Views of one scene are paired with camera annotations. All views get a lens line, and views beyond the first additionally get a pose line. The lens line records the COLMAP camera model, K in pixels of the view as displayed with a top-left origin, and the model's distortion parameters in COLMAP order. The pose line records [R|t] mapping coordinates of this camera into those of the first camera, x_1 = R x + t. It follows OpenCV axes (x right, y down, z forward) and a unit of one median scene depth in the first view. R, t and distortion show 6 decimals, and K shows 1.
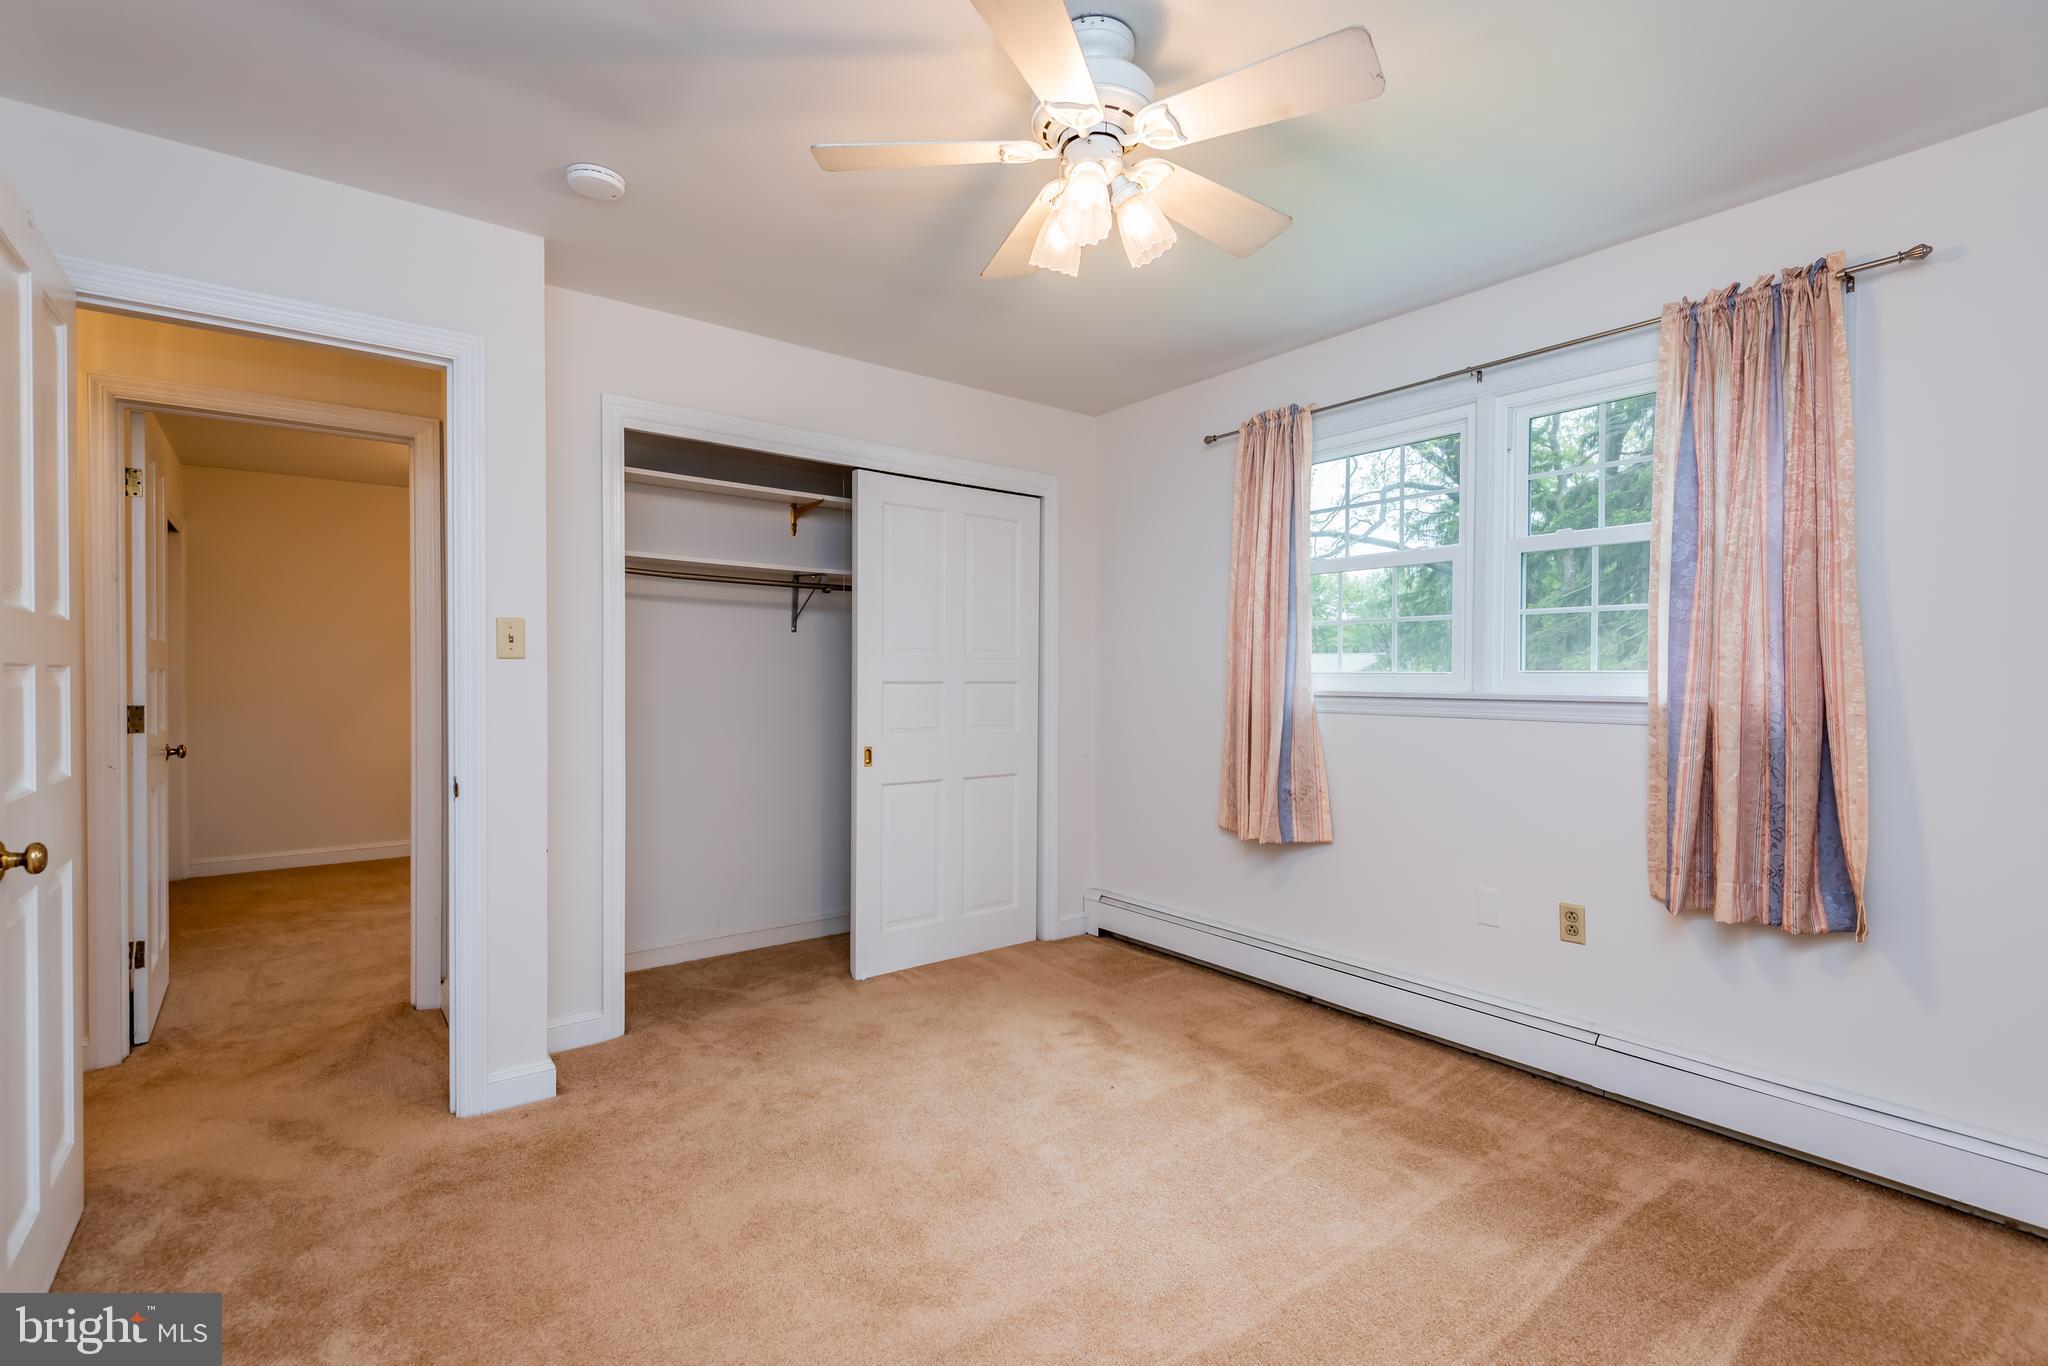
lens RADIAL K [[931.1, 0, 1029.3], [0, 931.1, 686.0], [0, 0, 1]] dist [0.002659, -0.000580]
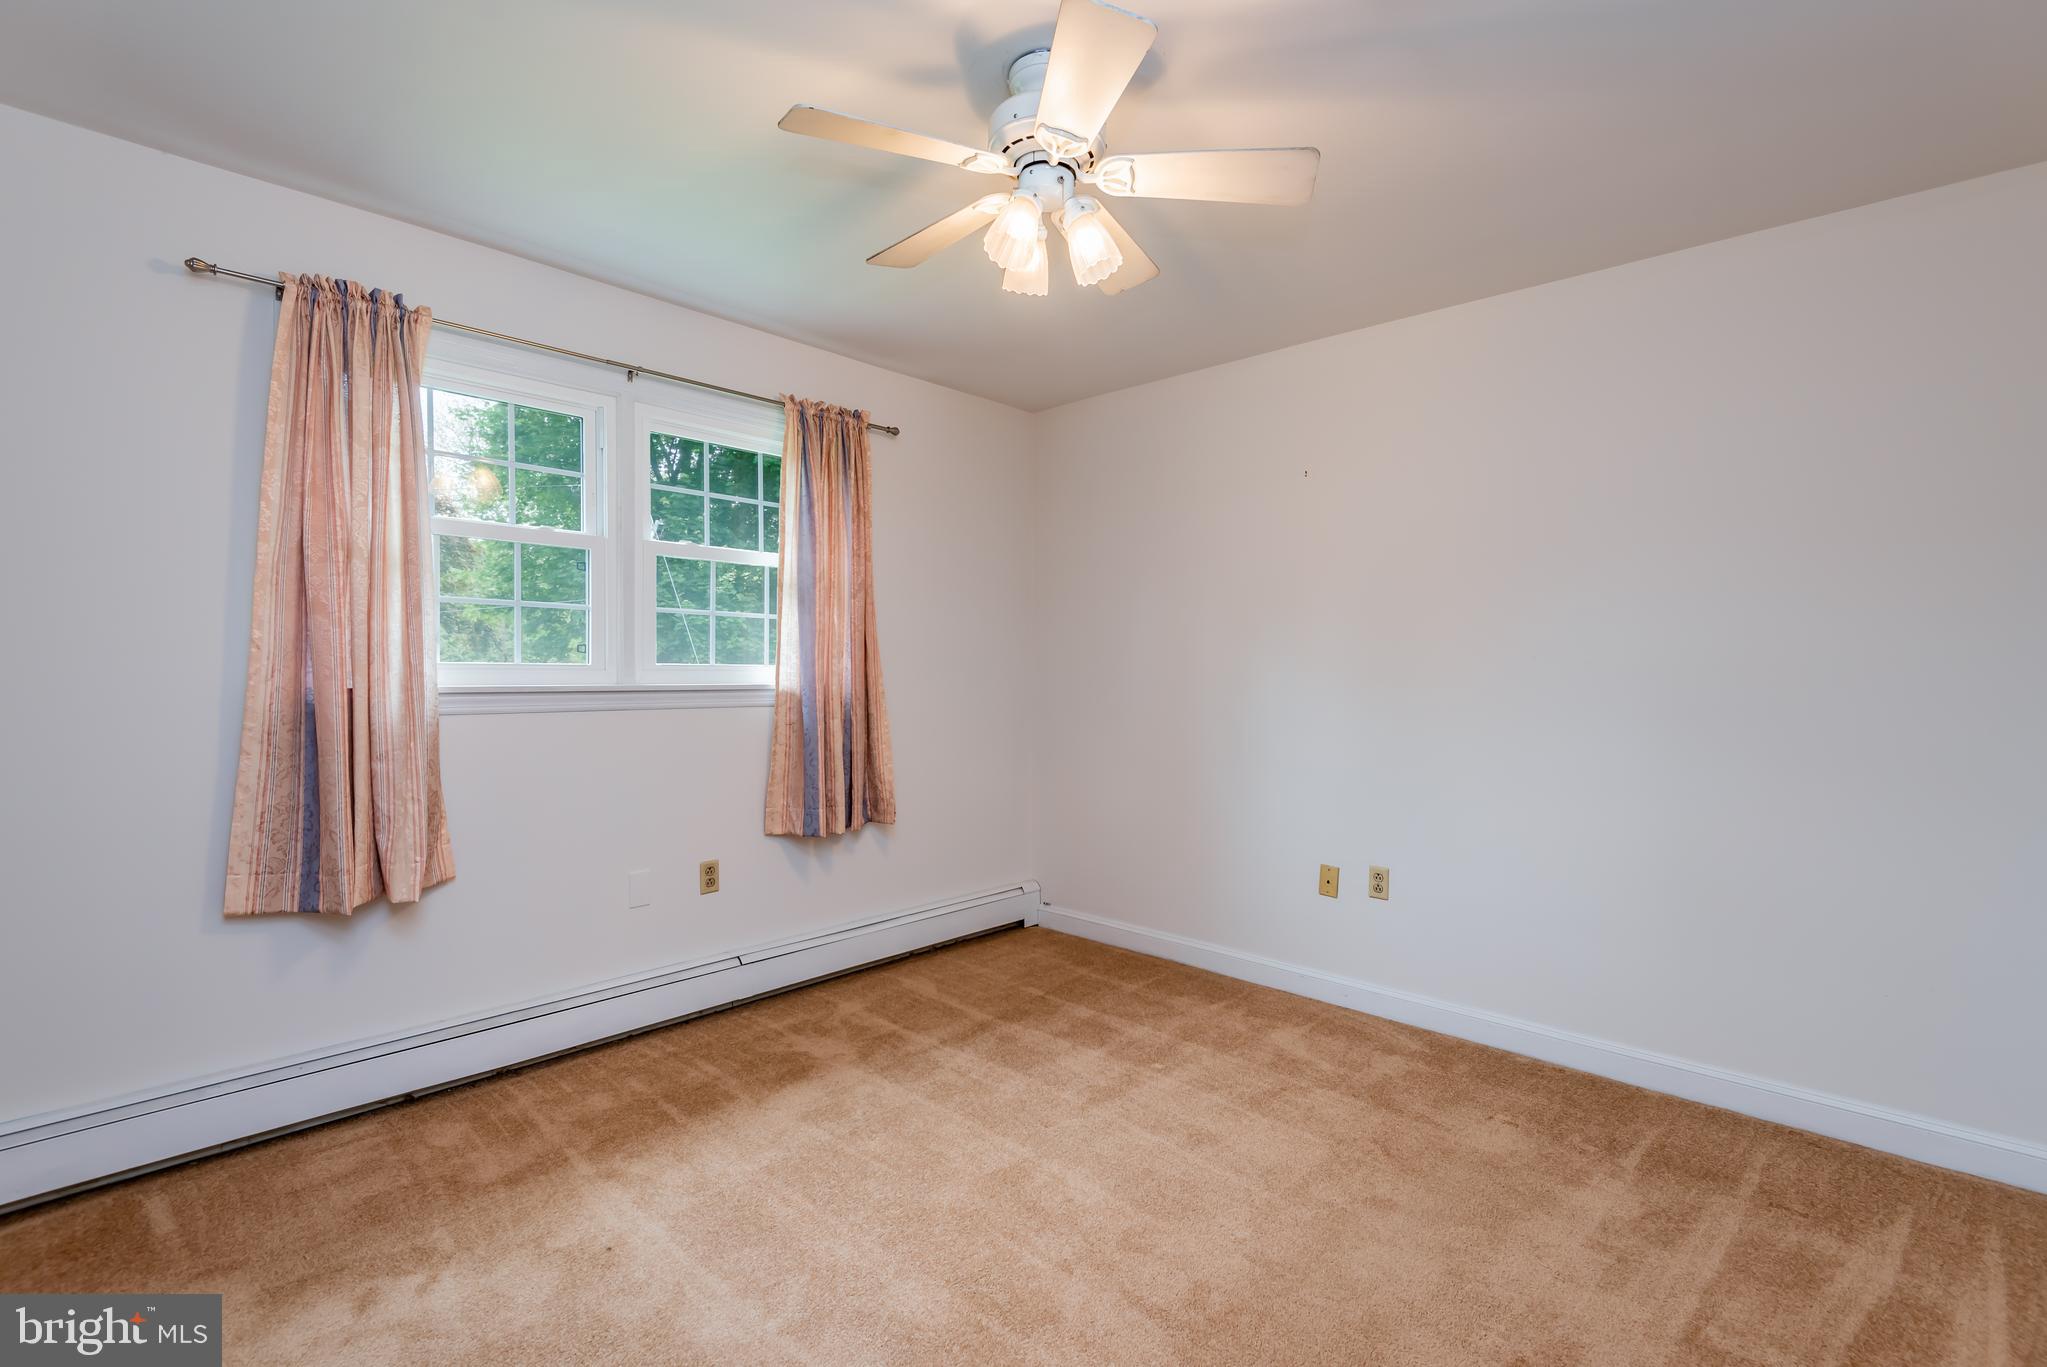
lens RADIAL K [[930.7, 0, 1028.8], [0, 930.7, 686.5], [0, 0, 1]] dist [0.002659, -0.000580]
pose [[-0.157220, -0.019356, 0.987374, -0.625195], [0.006853, 0.999762, 0.020690, -0.008888], [-0.987540, 0.010020, -0.157050, 0.756548]]
